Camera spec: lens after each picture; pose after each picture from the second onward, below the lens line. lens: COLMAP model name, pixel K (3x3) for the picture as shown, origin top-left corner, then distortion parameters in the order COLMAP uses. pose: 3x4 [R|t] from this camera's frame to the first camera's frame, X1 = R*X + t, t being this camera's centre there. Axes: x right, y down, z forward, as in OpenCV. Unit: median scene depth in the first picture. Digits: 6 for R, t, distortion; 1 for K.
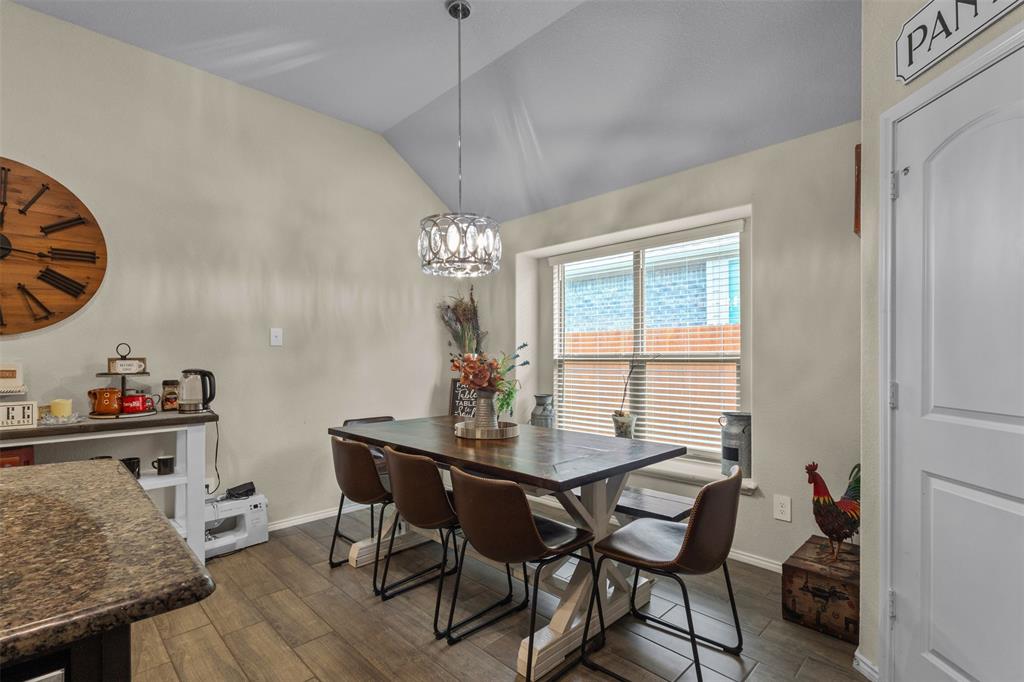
lens RADIAL K [[477.8, 0, 506.0], [0, 477.8, 355.5], [0, 0, 1]] dist [-0.000306, 0.000162]
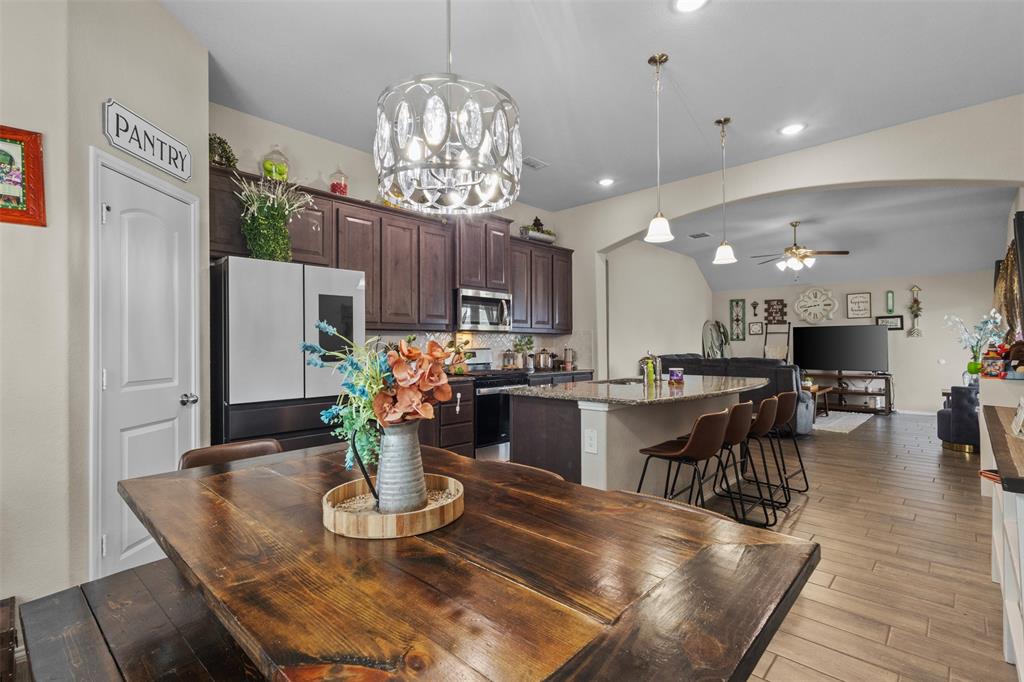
lens RADIAL K [[474.1, 0, 506.4], [0, 474.1, 343.3], [0, 0, 1]] dist [0.002031, 0.000731]
pose [[-0.999532, 0.006371, -0.029912, -0.137241], [0.006474, 0.999973, -0.003361, -0.001315], [0.029890, -0.003553, -0.999547, 1.477889]]
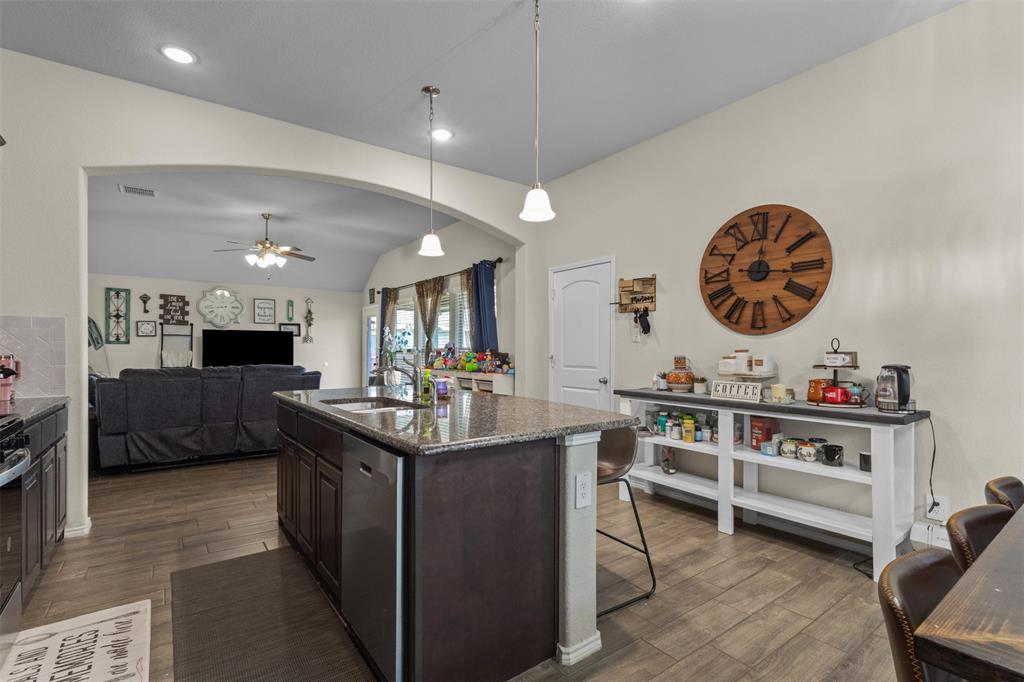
lens RADIAL K [[472.2, 0, 507.7], [0, 472.2, 348.7], [0, 0, 1]] dist [0.002640, -0.000286]
pose [[-0.141773, -0.000125, -0.989899, 0.363681], [-0.002411, 0.999997, 0.000219, -0.000059], [0.989896, 0.002418, -0.141773, 0.417246]]
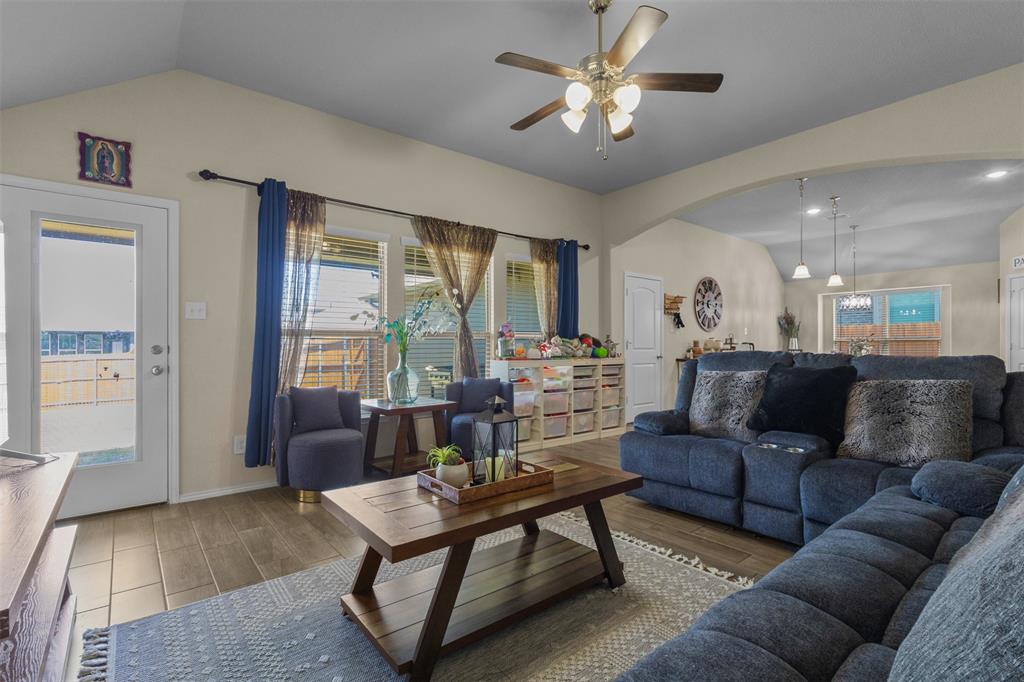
lens RADIAL K [[474.1, 0, 506.4], [0, 474.1, 343.3], [0, 0, 1]] dist [0.002031, 0.000731]
pose [[0.995458, 0.000250, -0.095204, -1.949840], [-0.000806, 0.999983, -0.005800, 0.055267], [0.095201, 0.005850, 0.995441, -2.176216]]
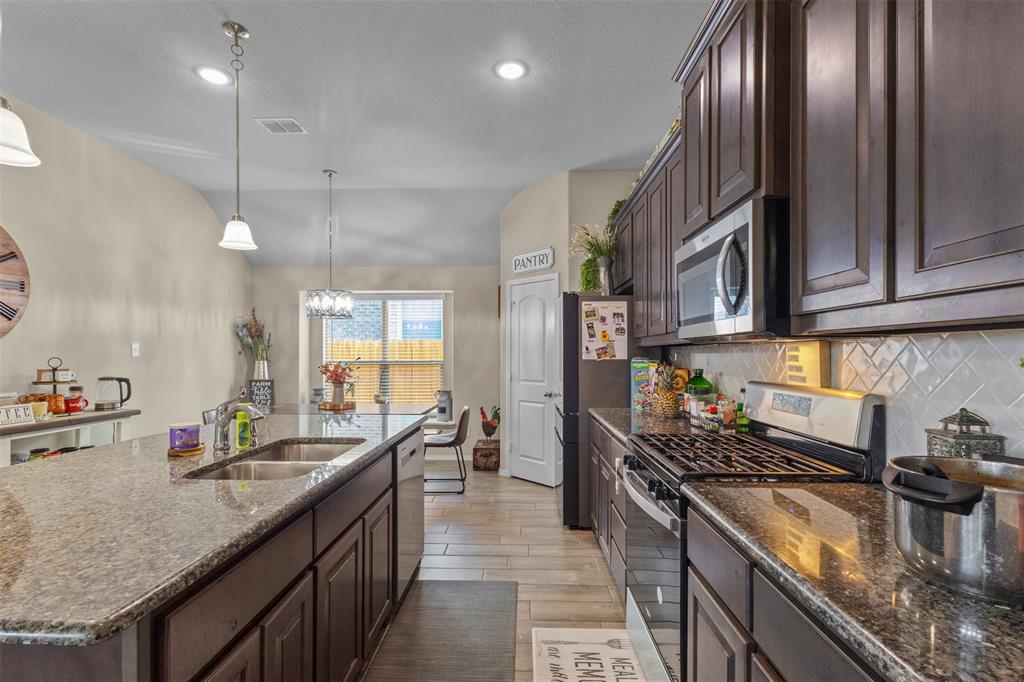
lens RADIAL K [[474.1, 0, 508.8], [0, 474.1, 352.3], [0, 0, 1]] dist [0.002624, 0.000284]
pose [[0.720175, 0.004802, 0.693776, -0.808192], [-0.001239, 0.999983, -0.005635, -0.033765], [-0.693792, 0.003199, 0.720169, -0.723797]]
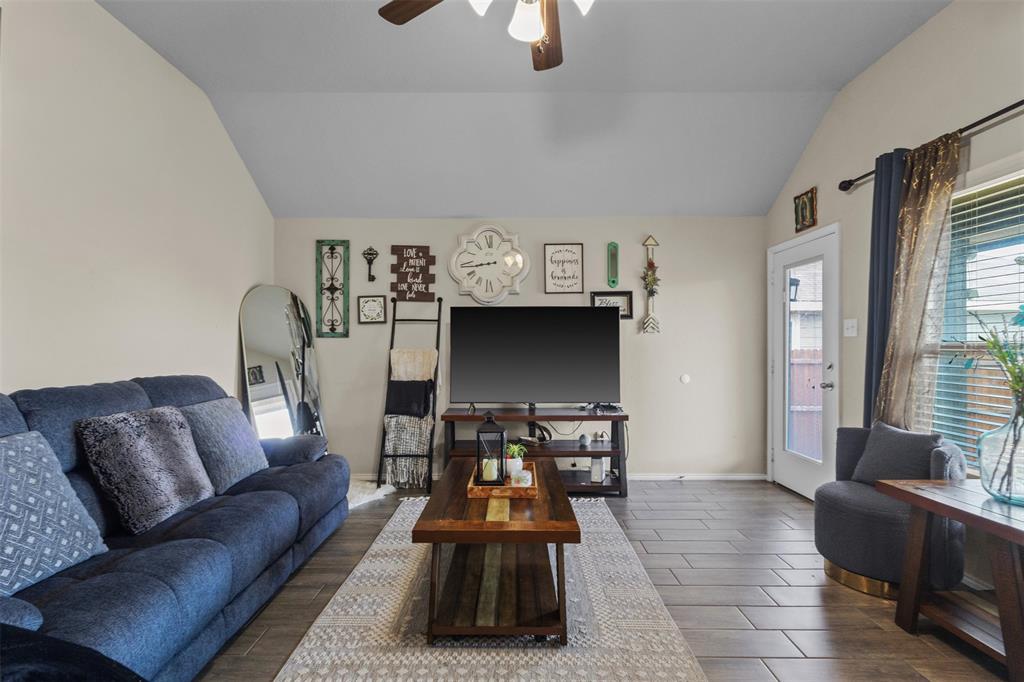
lens RADIAL K [[474.1, 0, 506.4], [0, 474.1, 343.3], [0, 0, 1]] dist [0.002031, 0.000731]
pose [[-0.703860, -0.000585, -0.710339, -1.390832], [0.001465, 0.999996, -0.002275, 0.002408], [0.710337, -0.002642, -0.703856, -0.741602]]
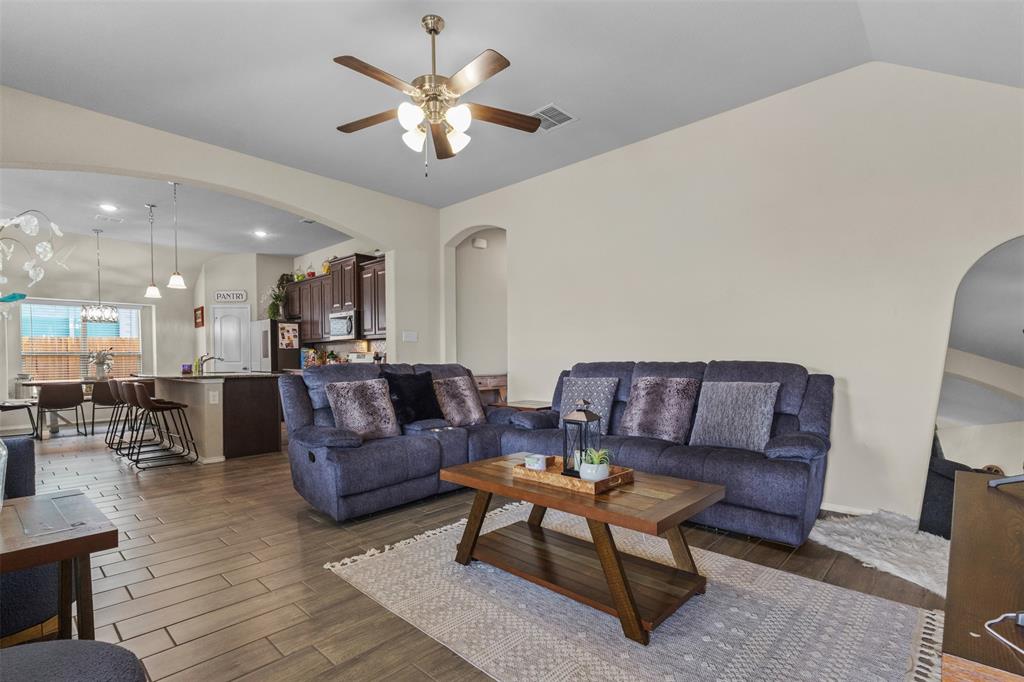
lens RADIAL K [[480.8, 0, 507.5], [0, 480.8, 368.4], [0, 0, 1]] dist [-0.001874, 0.000078]
pose [[-0.045074, -0.019487, 0.998794, -2.930389], [0.006492, 0.999783, 0.019799, 0.057642], [-0.998963, 0.007377, -0.044937, -1.252259]]
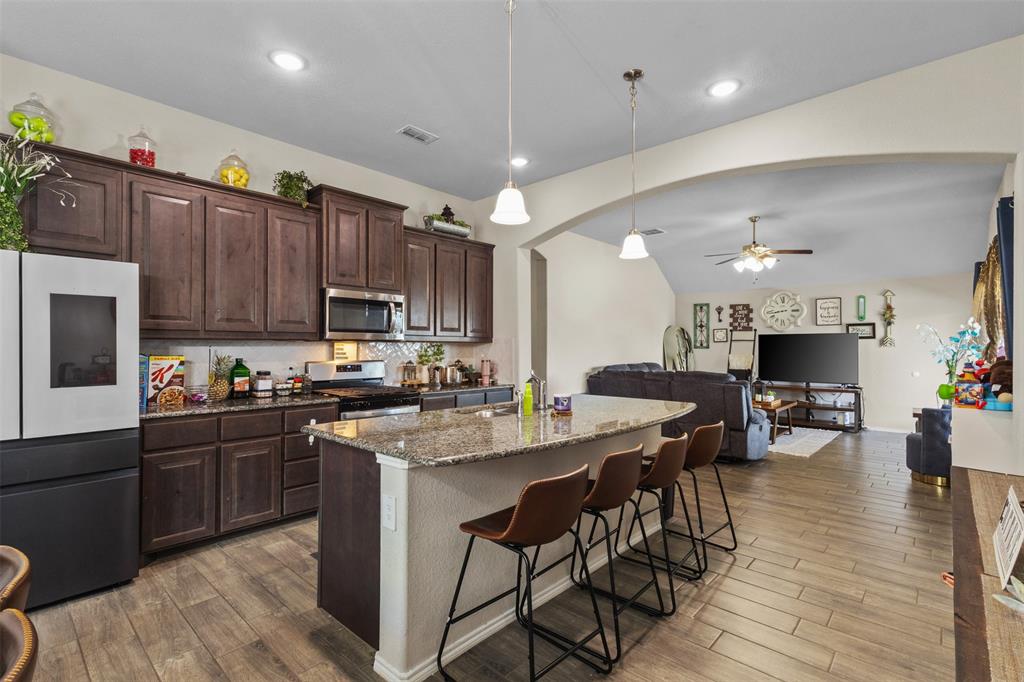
lens RADIAL K [[472.2, 0, 507.7], [0, 472.2, 348.7], [0, 0, 1]] dist [0.002640, -0.000286]
pose [[-0.998736, 0.000526, -0.050264, -0.499313], [0.000298, 0.999990, 0.004550, -0.037203], [0.050266, 0.004529, -0.998726, 1.151506]]
